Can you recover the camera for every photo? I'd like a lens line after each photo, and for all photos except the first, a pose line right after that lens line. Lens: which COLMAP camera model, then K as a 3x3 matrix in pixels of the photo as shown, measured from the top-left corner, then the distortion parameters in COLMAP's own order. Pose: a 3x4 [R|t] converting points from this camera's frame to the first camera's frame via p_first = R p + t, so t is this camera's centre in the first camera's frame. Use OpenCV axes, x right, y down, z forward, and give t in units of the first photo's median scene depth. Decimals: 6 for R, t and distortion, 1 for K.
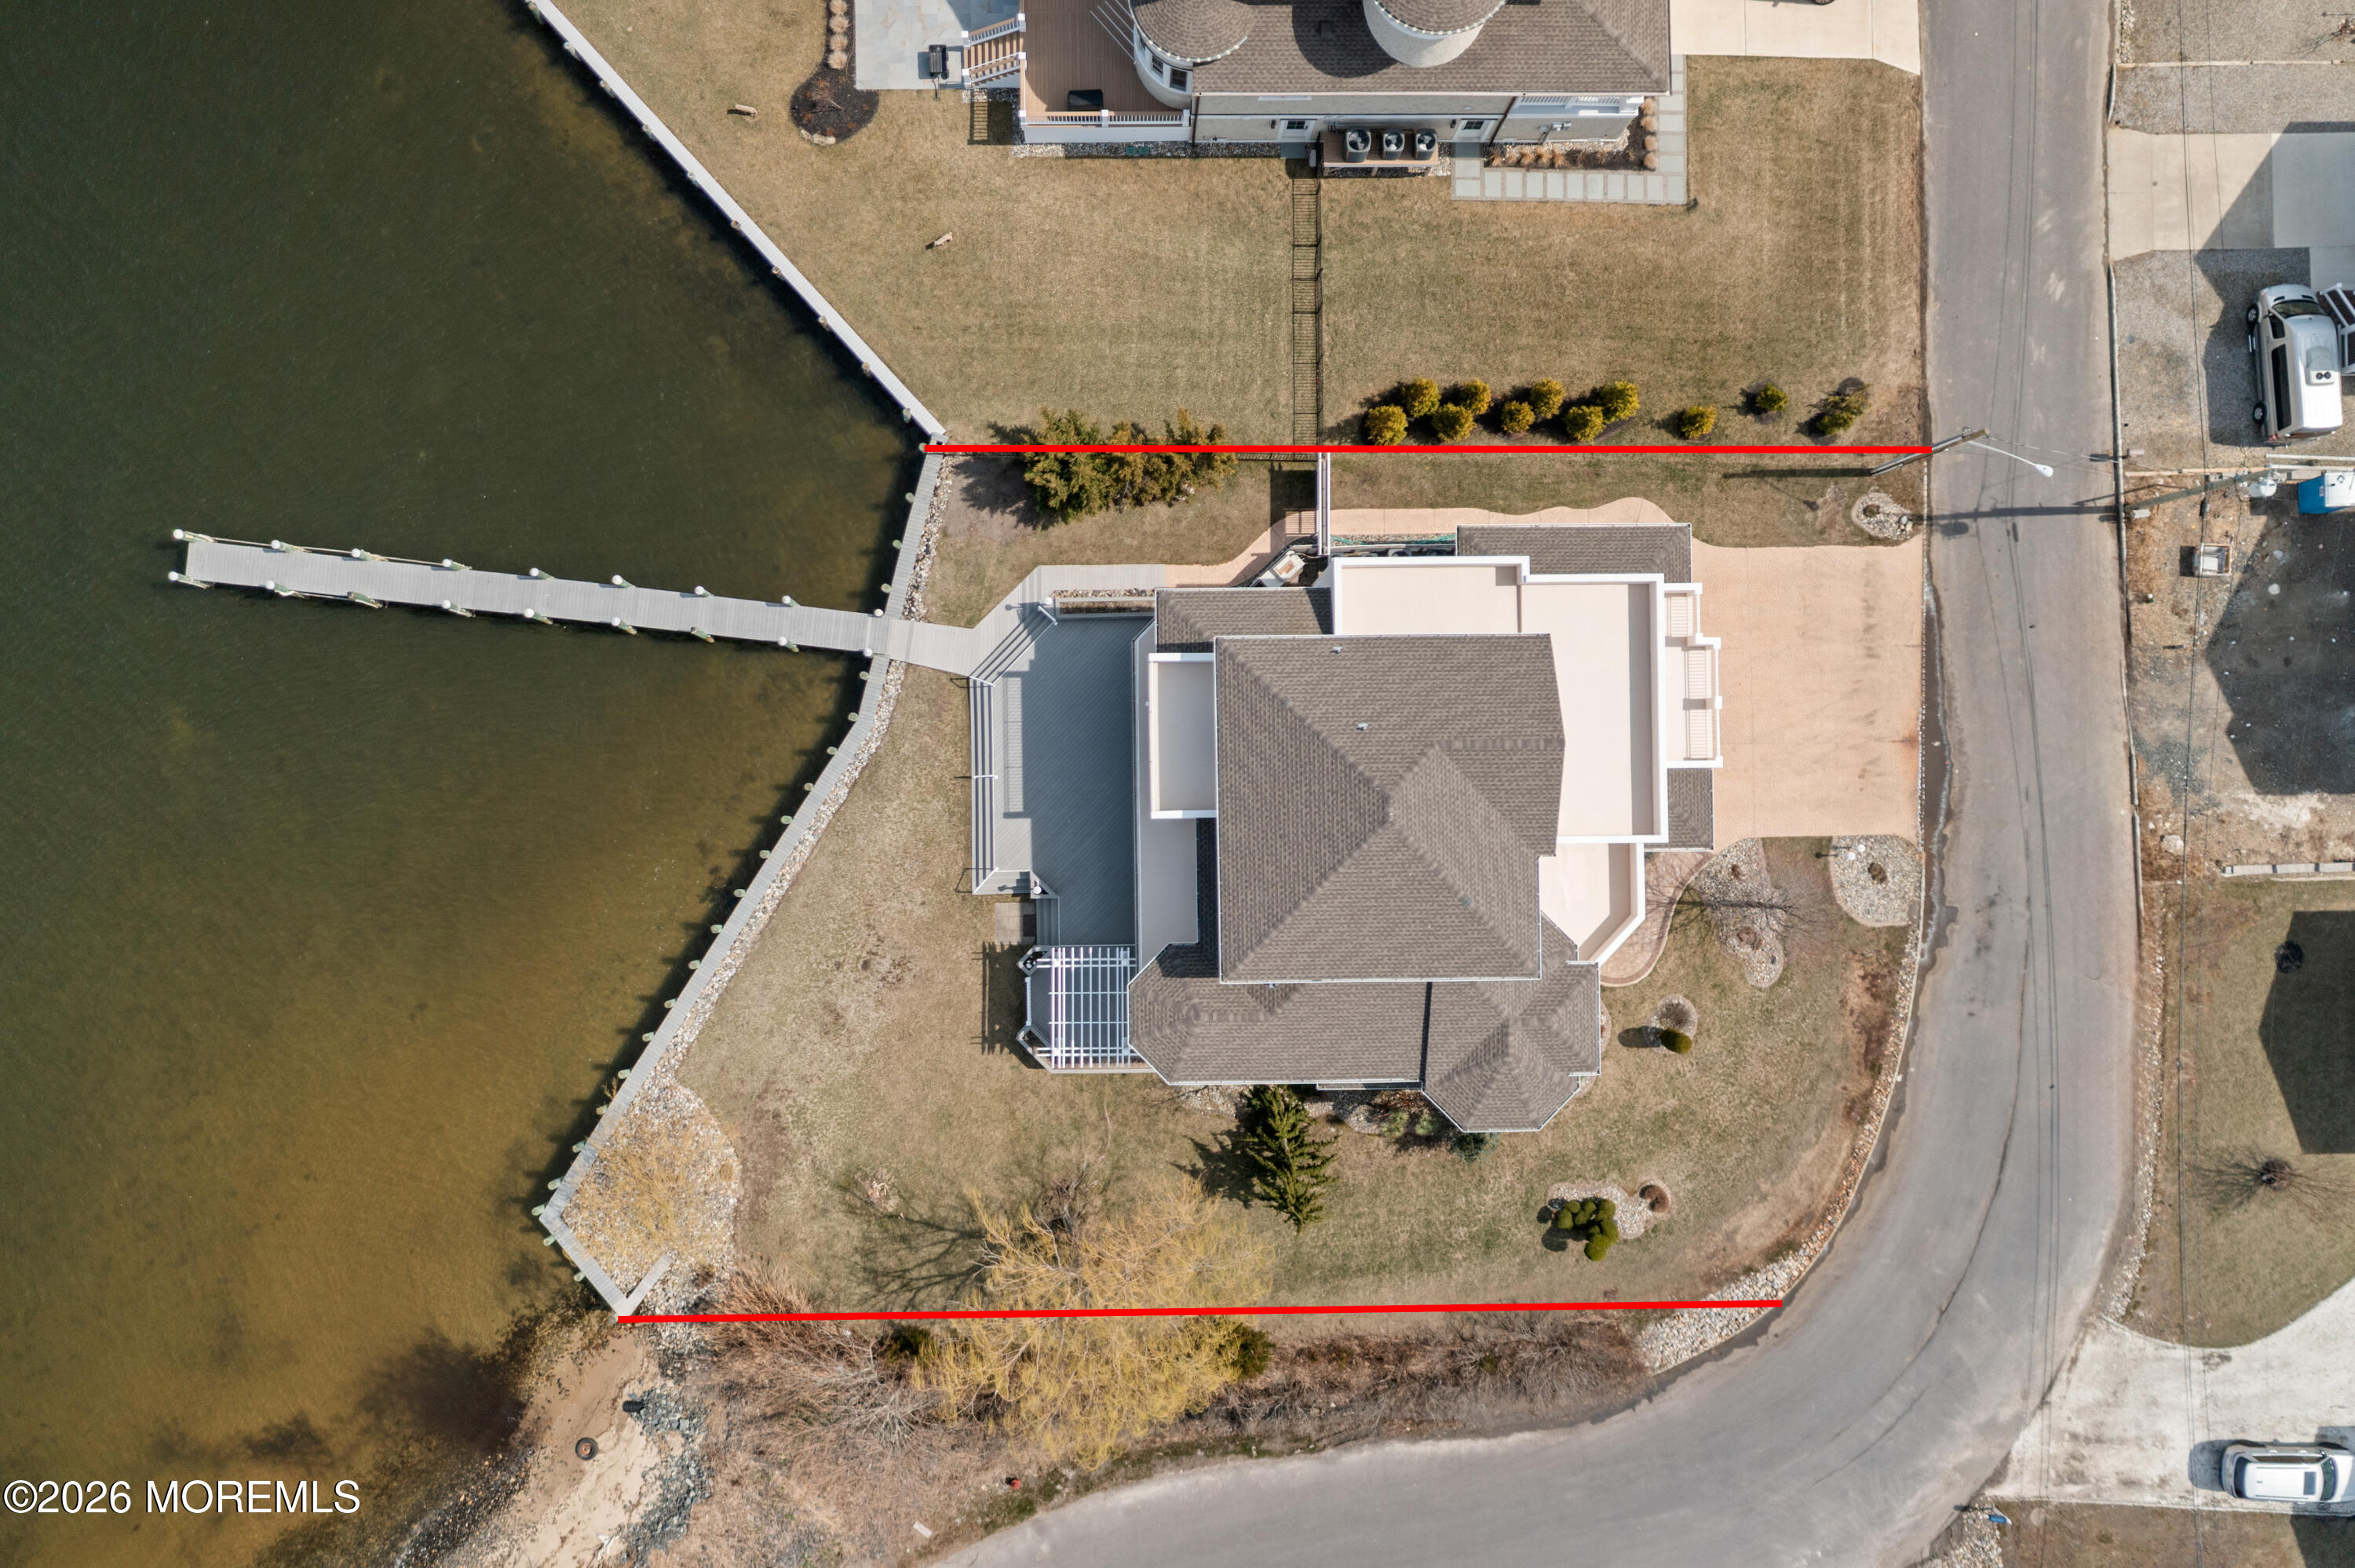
lens RADIAL K [[1879.3, 0, 1150.8], [0, 1879.3, 886.9], [0, 0, 1]] dist [-0.015167, 0.003642]
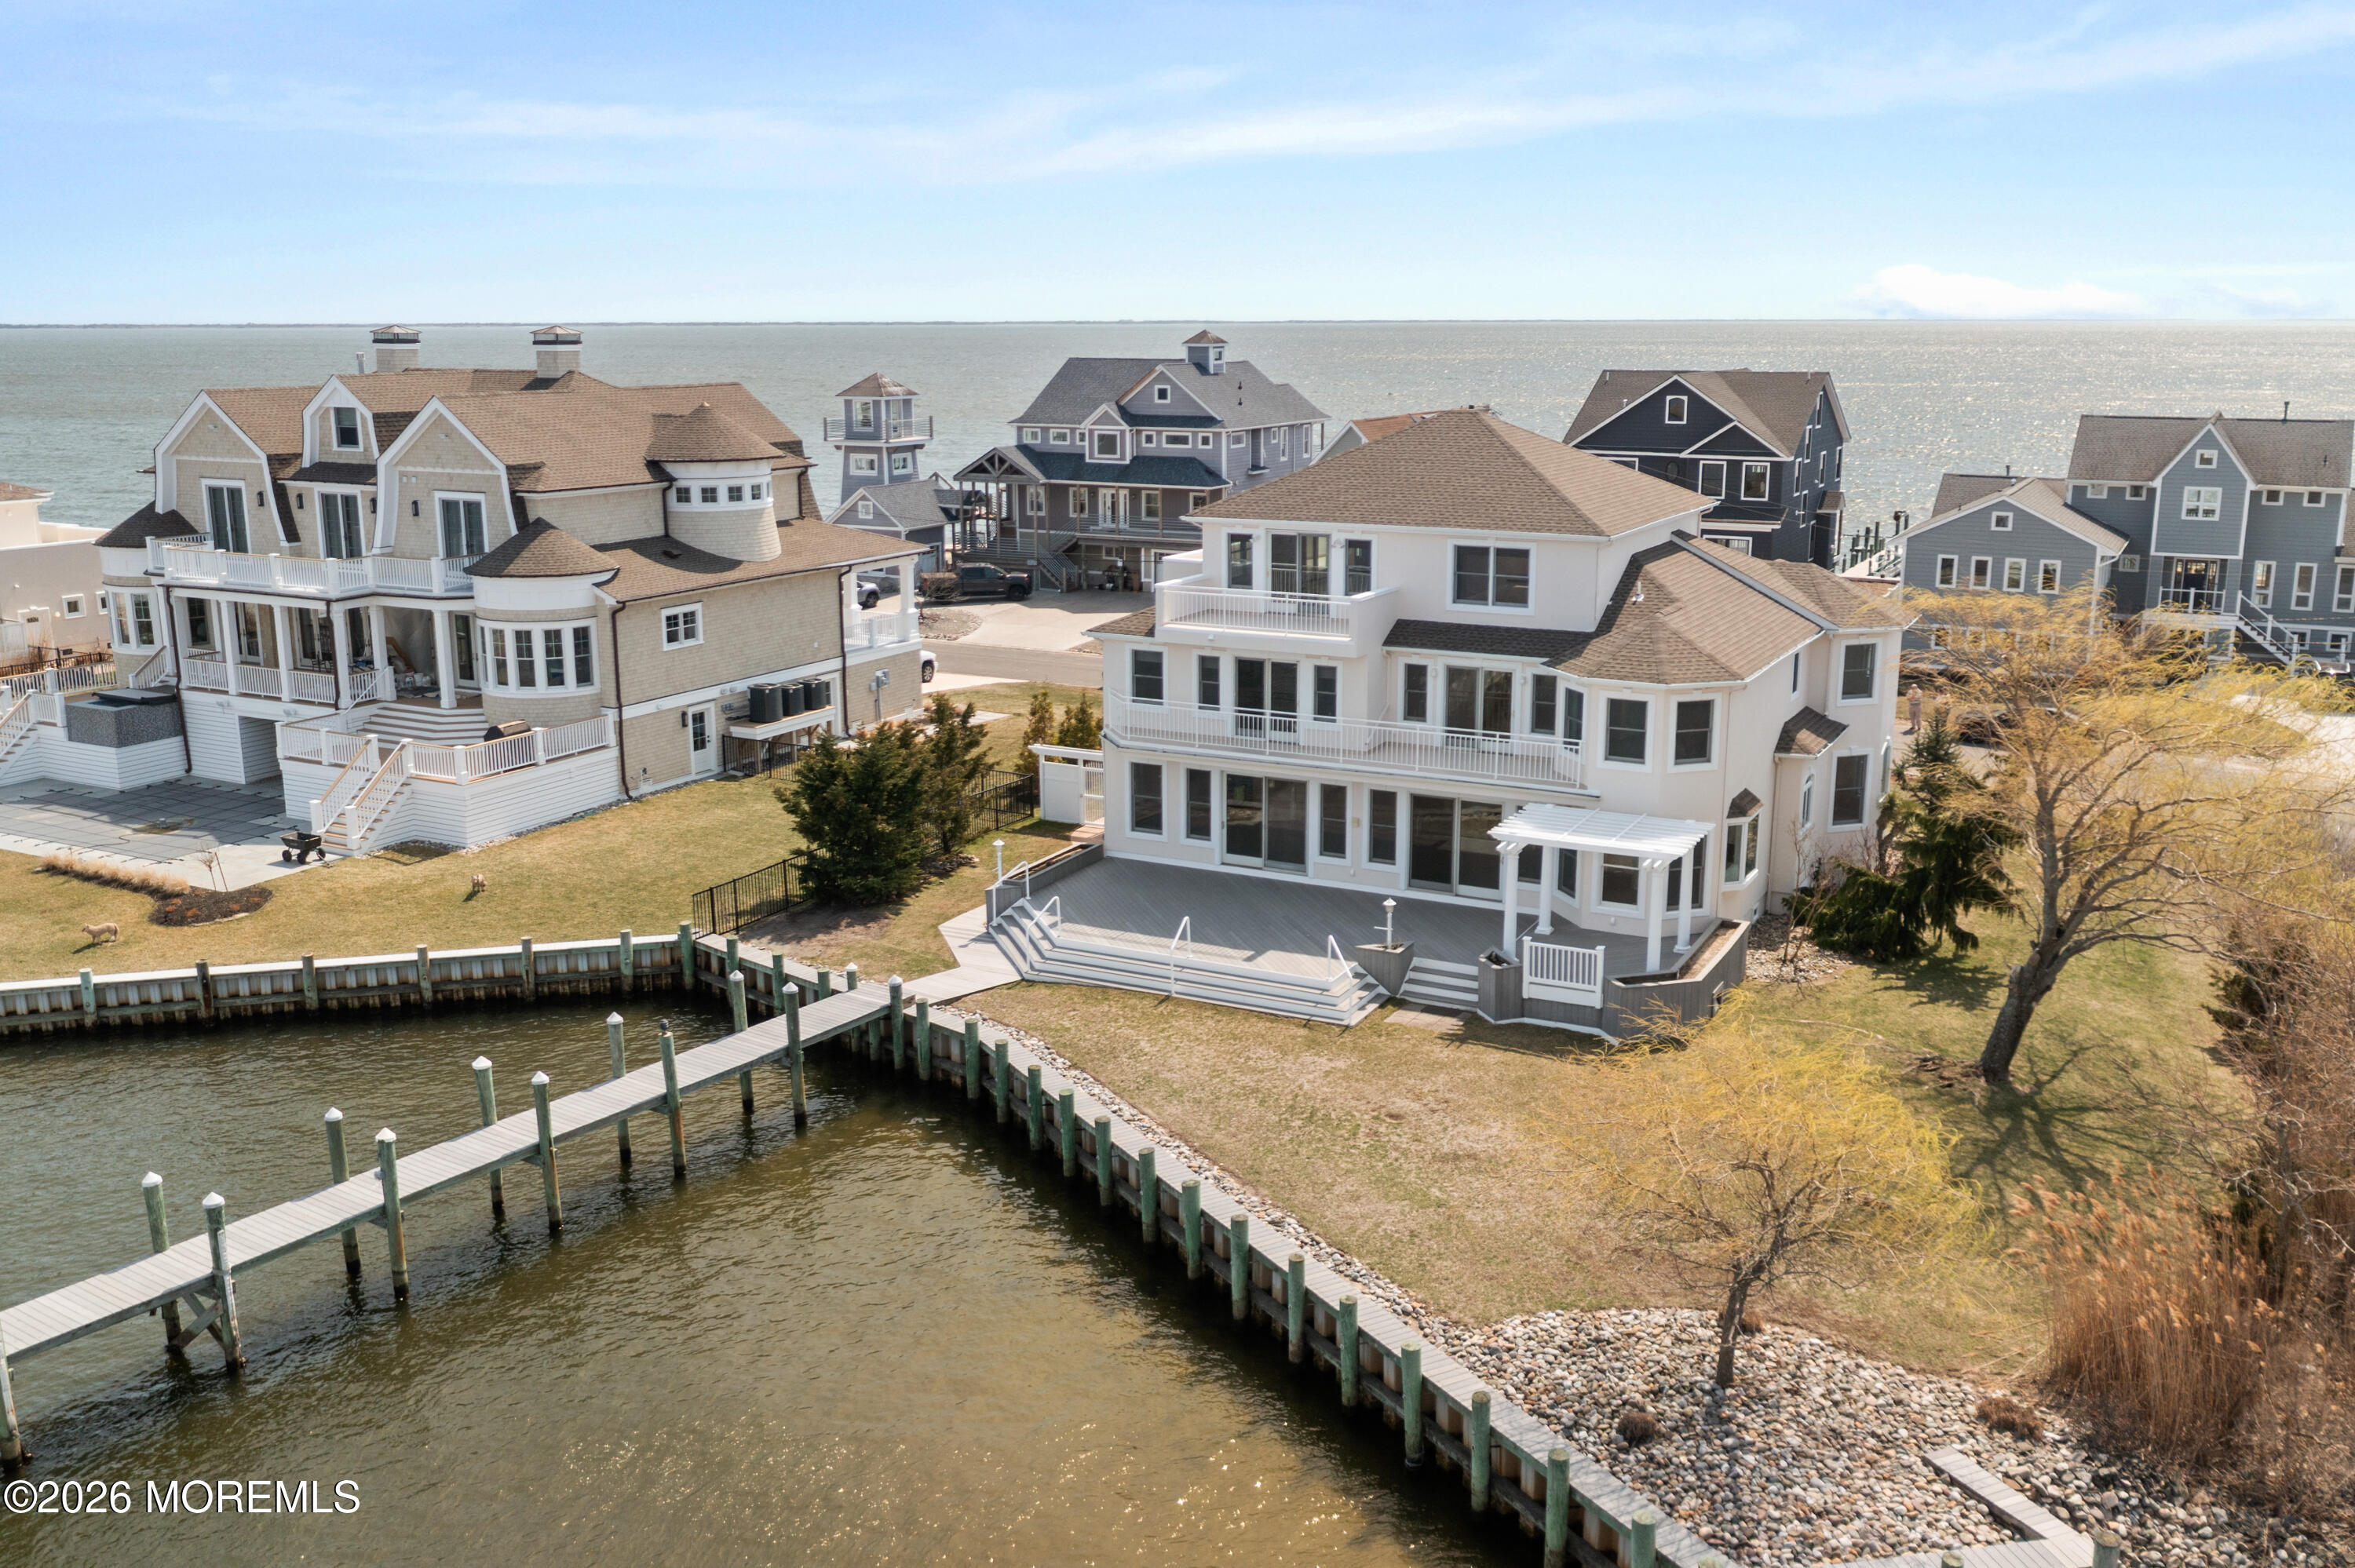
lens RADIAL K [[2032.3, 0, 1177.5], [0, 2032.3, 784.0], [0, 0, 1]] dist [-0.005585, -0.004200]
pose [[0.481383, -0.217565, 0.849080, -0.609984], [0.876510, 0.120118, -0.466156, 0.229153], [-0.000571, 0.968626, 0.248520, 0.760235]]
